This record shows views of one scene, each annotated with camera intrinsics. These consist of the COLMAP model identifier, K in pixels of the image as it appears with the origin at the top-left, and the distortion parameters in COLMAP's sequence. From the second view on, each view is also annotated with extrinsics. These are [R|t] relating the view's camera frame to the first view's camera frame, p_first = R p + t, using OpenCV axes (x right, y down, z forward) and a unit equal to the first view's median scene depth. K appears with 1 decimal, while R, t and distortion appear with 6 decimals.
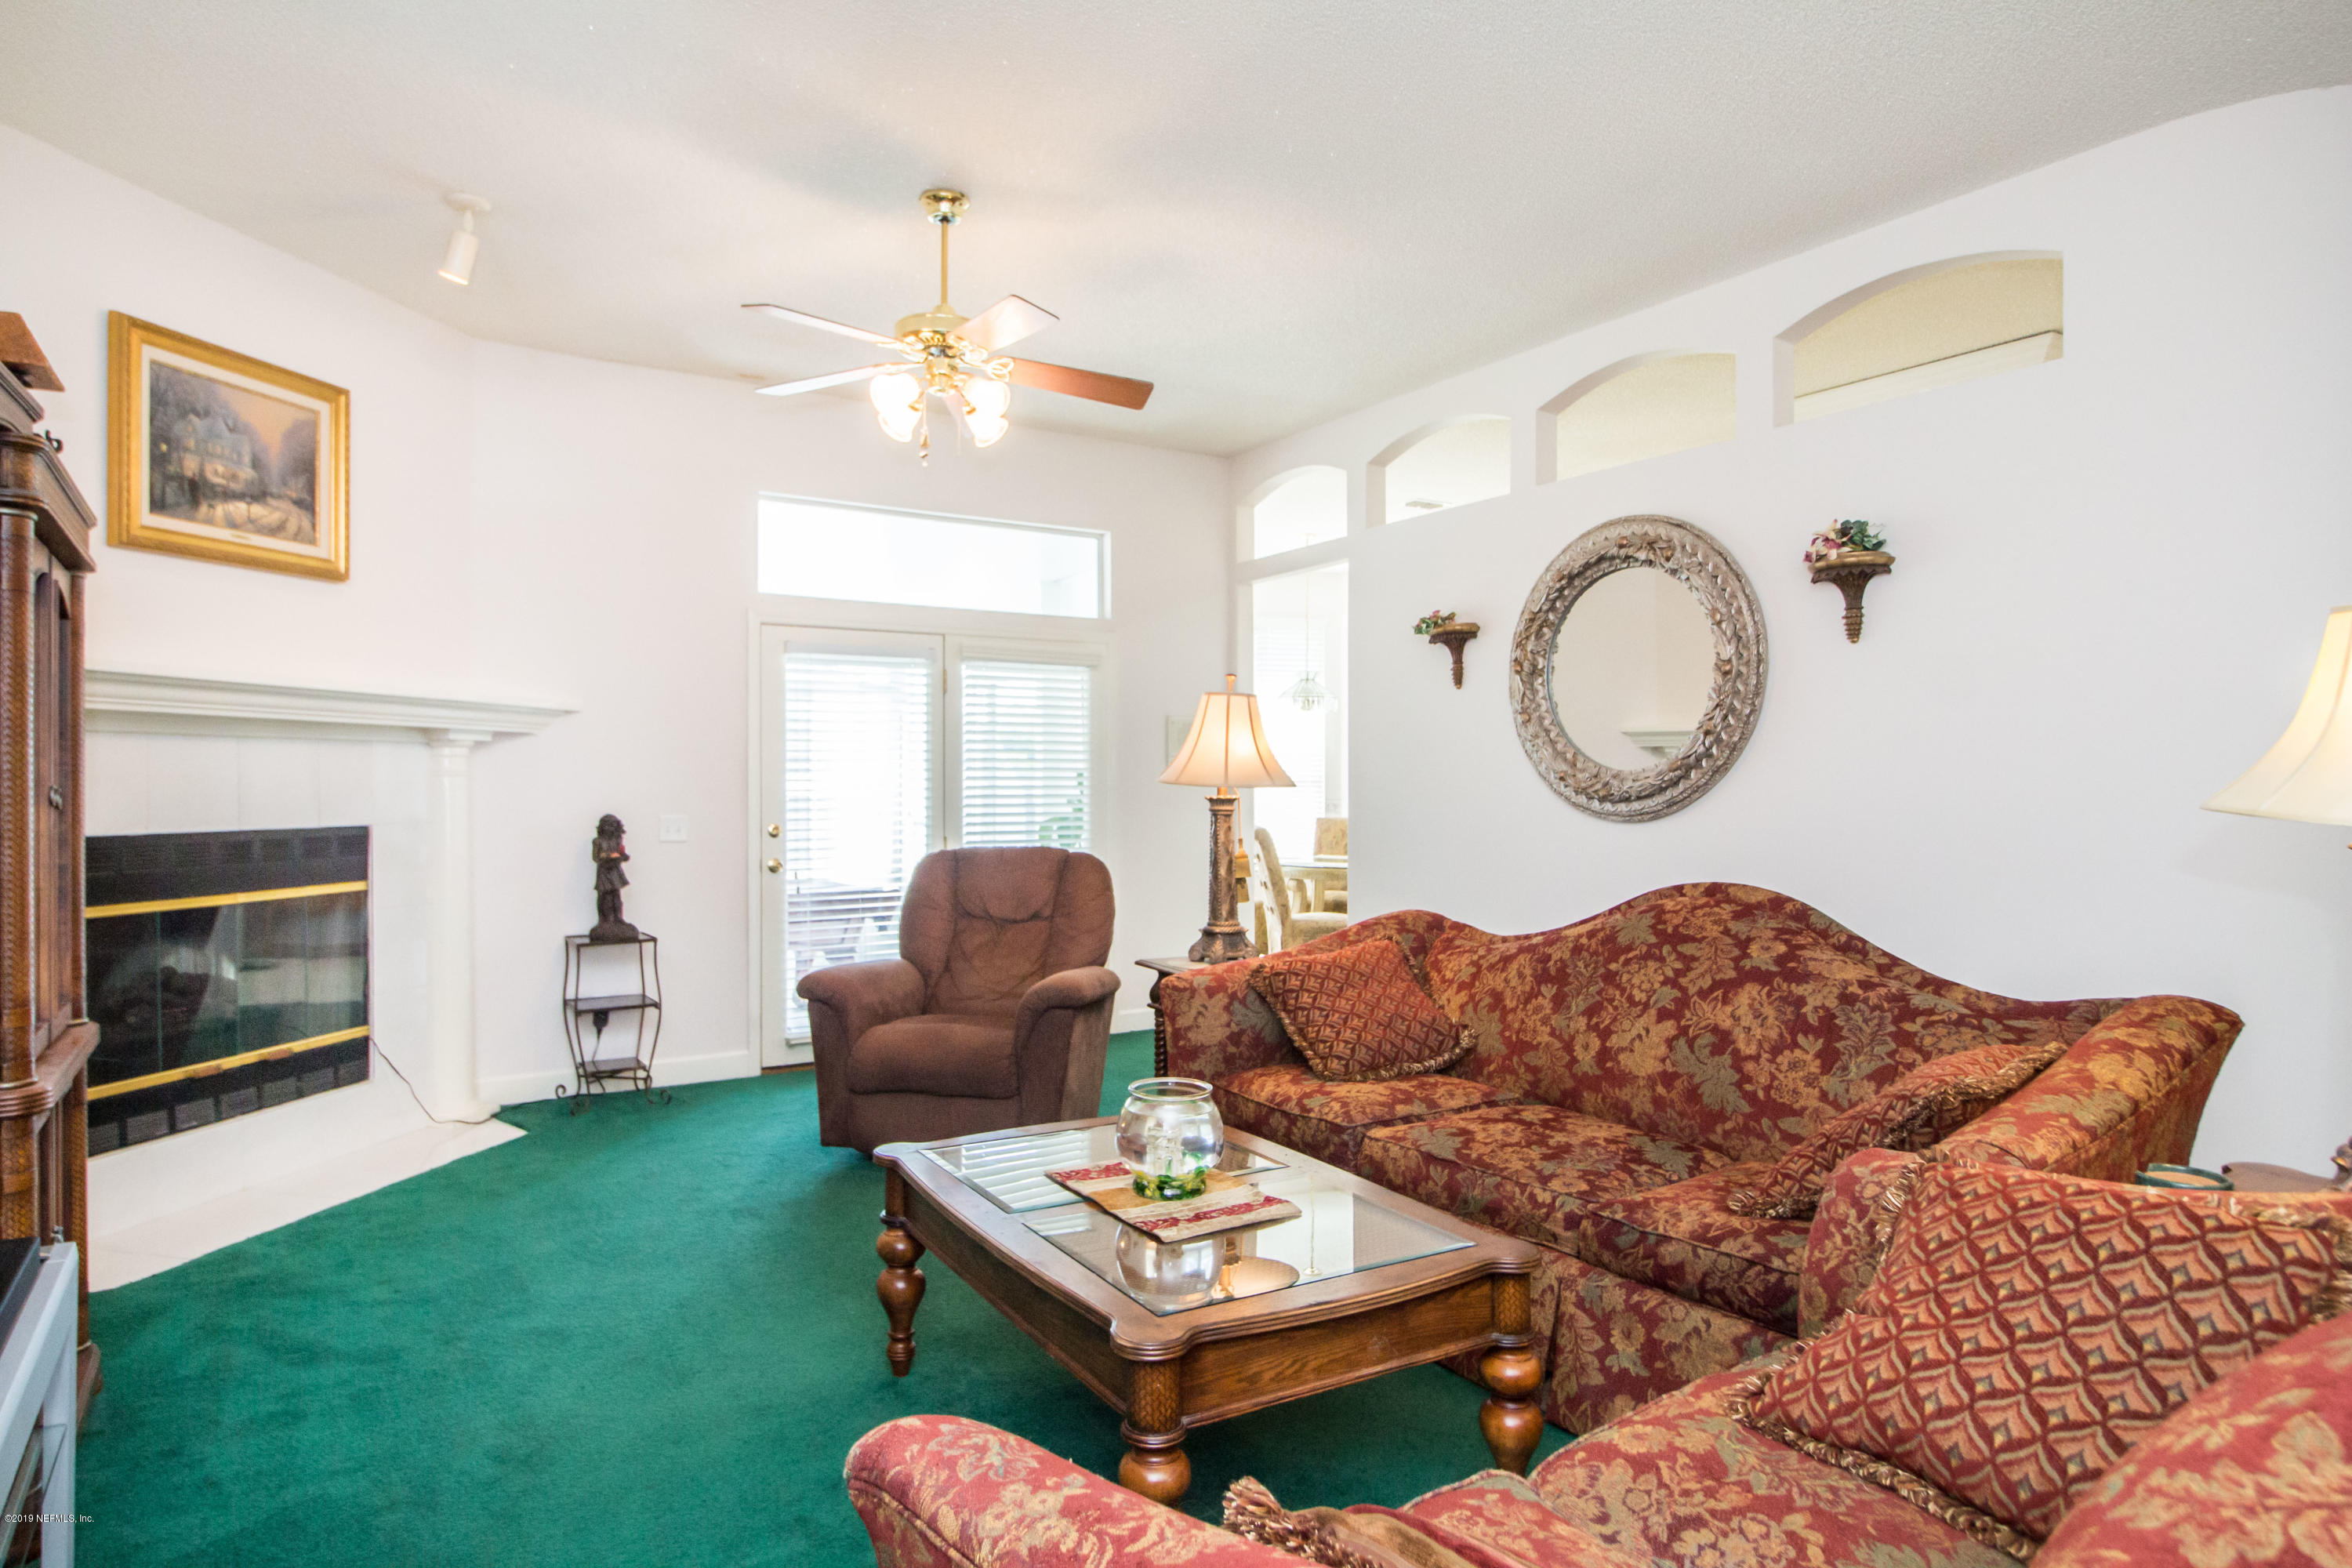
lens RADIAL K [[1371.8, 0, 1176.0], [0, 1371.8, 784.0], [0, 0, 1]] dist [0.003663, -0.000405]
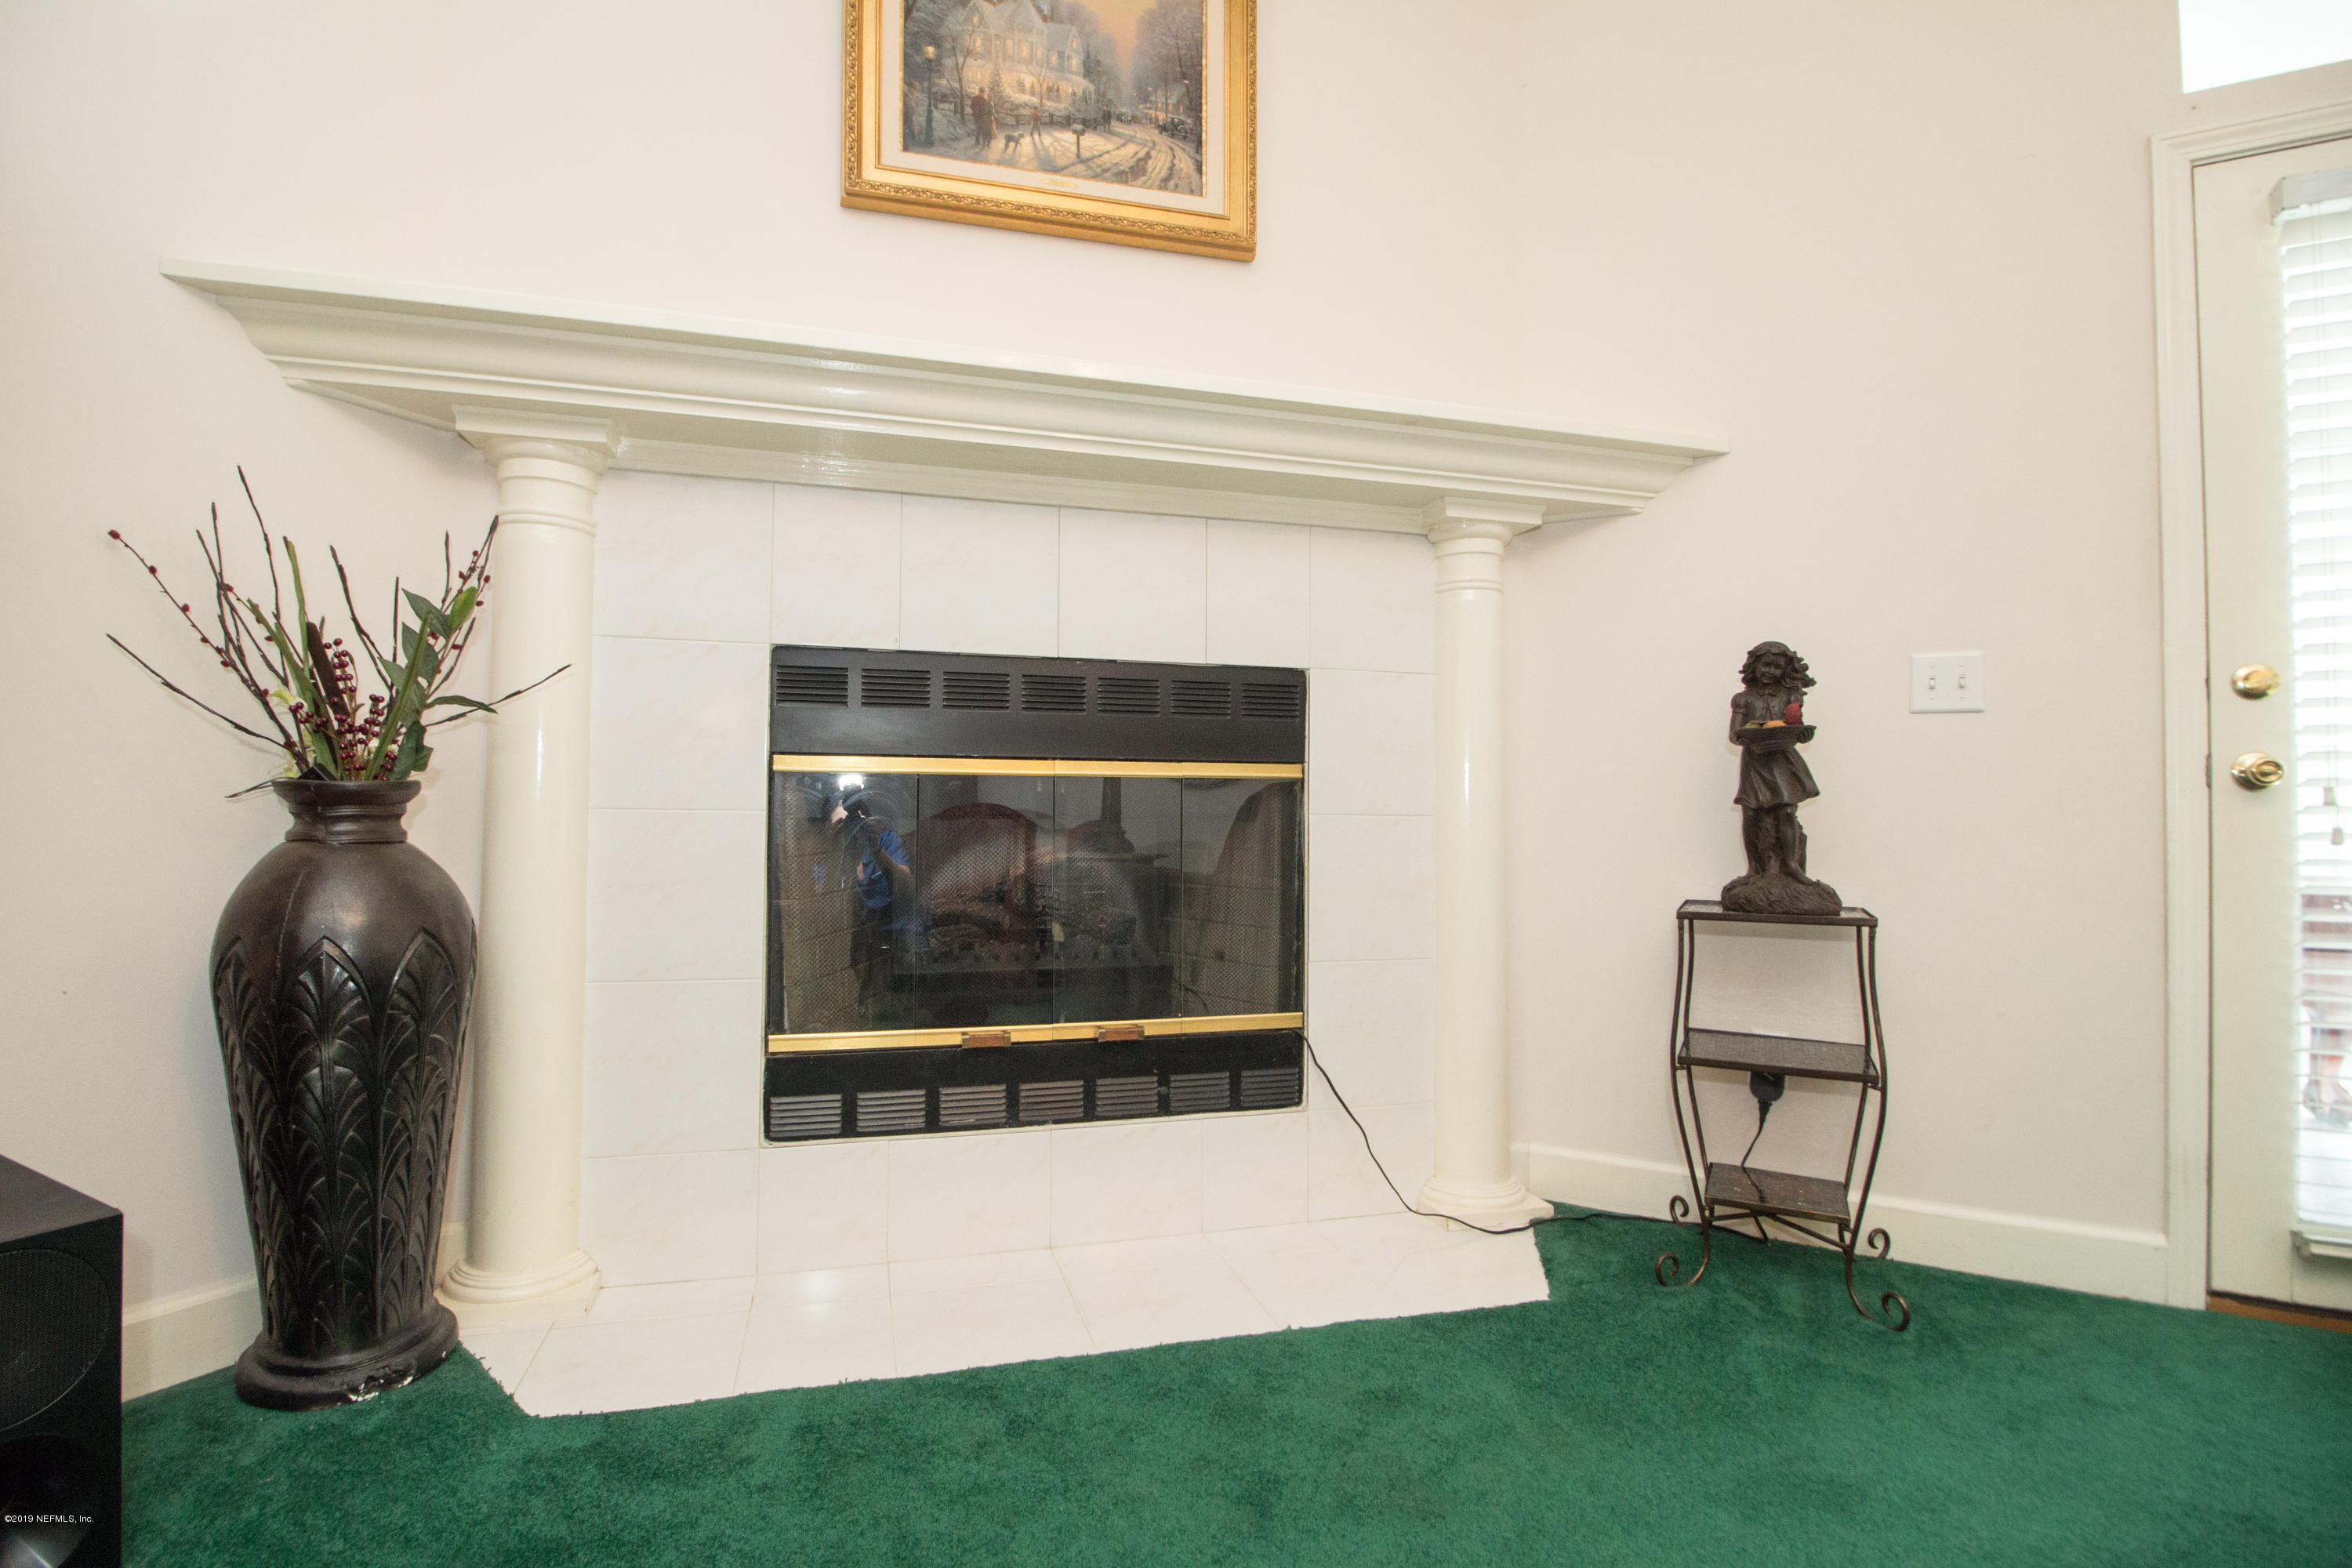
lens RADIAL K [[1095.1, 0, 1126.9], [0, 1095.1, 790.9], [0, 0, 1]] dist [-0.000400, -0.015709]
pose [[0.450264, -0.014561, -0.892777, -0.217939], [-0.010124, 0.999719, -0.021411, 0.098051], [0.892838, 0.018679, 0.449991, 0.763748]]
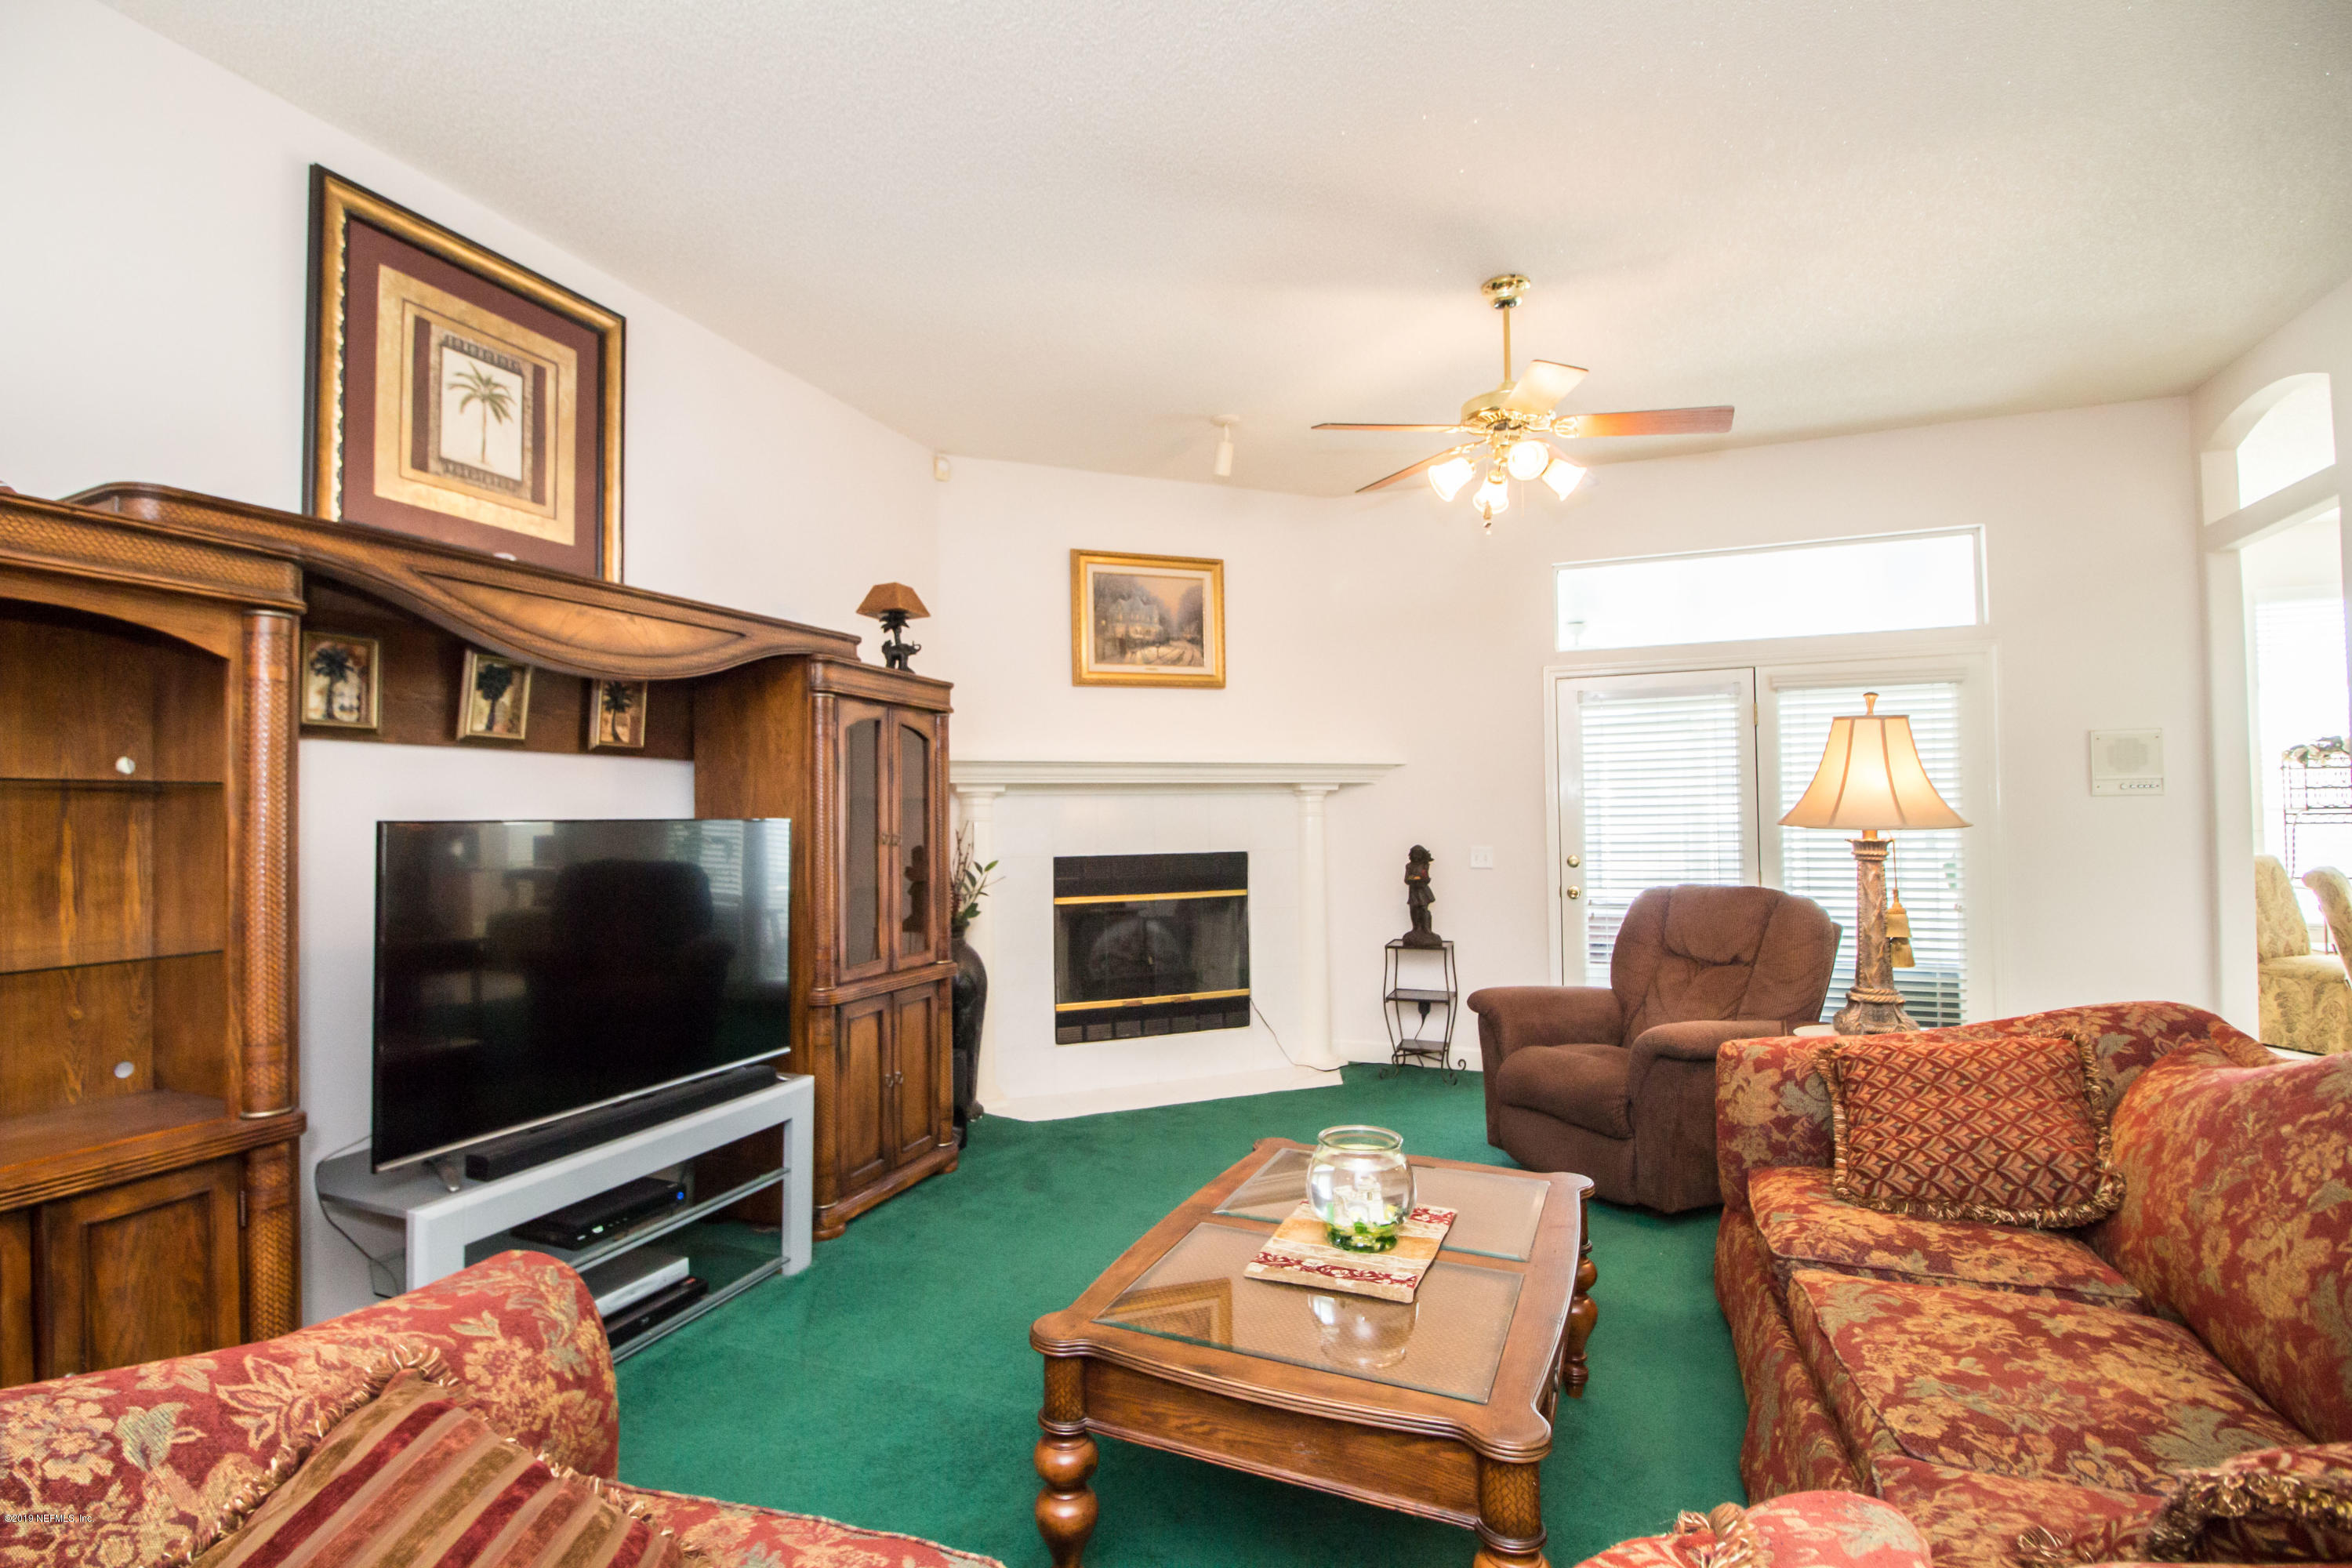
lens RADIAL K [[1123.6, 0, 1105.4], [0, 1123.6, 783.2], [0, 0, 1]] dist [0.000478, -0.013552]
pose [[0.547944, -0.030429, -0.835961, 0.350307], [0.011816, 0.999520, -0.028637, -0.010594], [0.836431, 0.005814, 0.548041, 0.229908]]
